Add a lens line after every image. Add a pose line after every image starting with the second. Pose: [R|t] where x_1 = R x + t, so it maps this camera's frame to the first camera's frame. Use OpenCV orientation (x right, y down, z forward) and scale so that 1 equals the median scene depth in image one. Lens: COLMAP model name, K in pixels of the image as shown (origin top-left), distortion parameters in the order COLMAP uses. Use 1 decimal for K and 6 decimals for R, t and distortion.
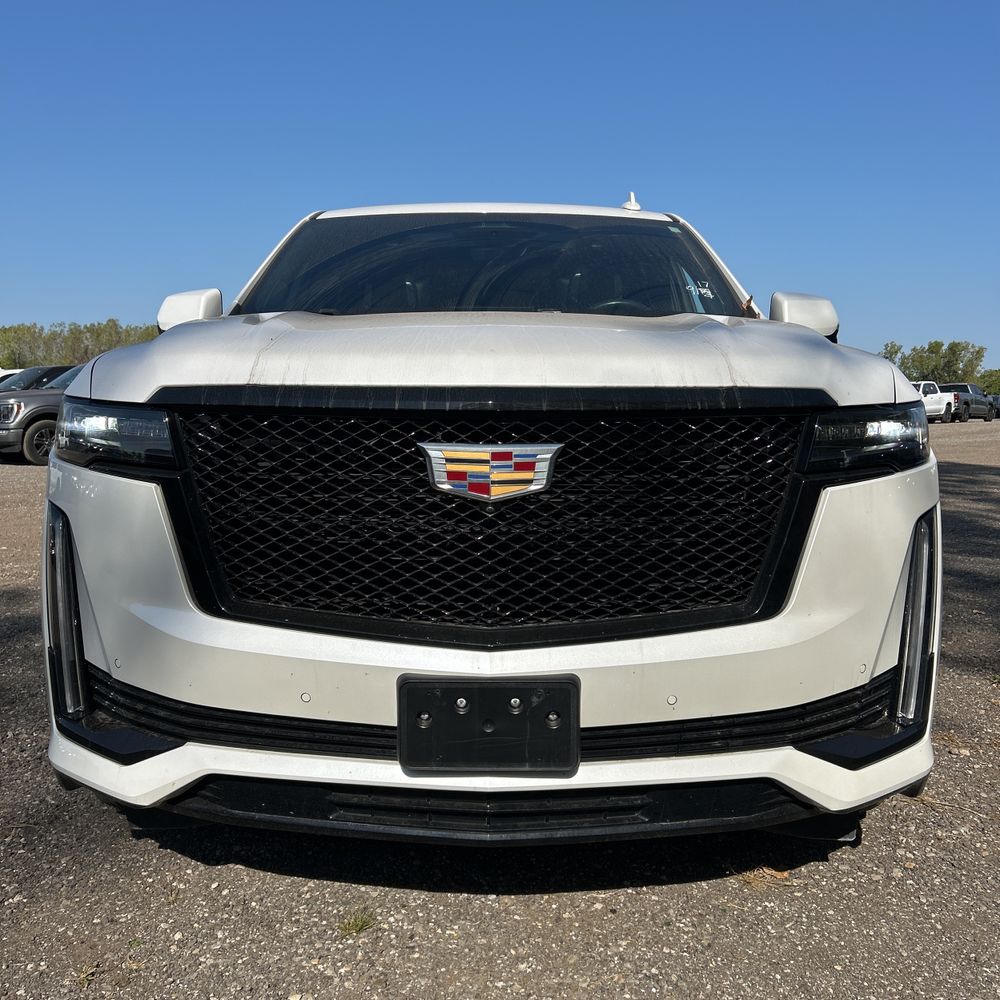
lens RADIAL K [[1014.6, 0, 500.5], [0, 1014.6, 488.5], [0, 0, 1]] dist [0.022233, -0.002269]
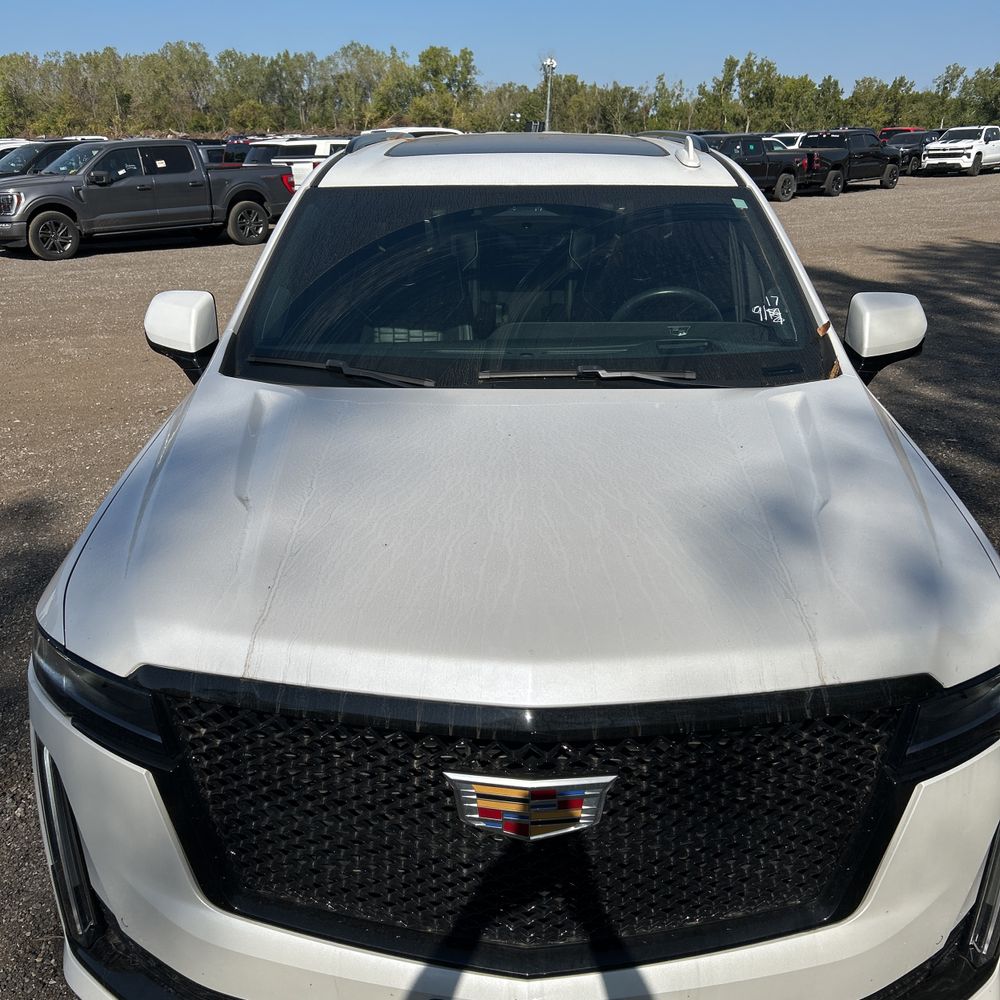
lens RADIAL K [[1014.6, 0, 500.5], [0, 1014.6, 488.5], [0, 0, 1]] dist [0.022233, -0.002269]
pose [[0.999667, -0.000680, -0.025785, -0.010771], [0.007176, 0.967515, 0.252713, -0.408501], [0.024776, -0.252814, 0.967198, 0.197231]]
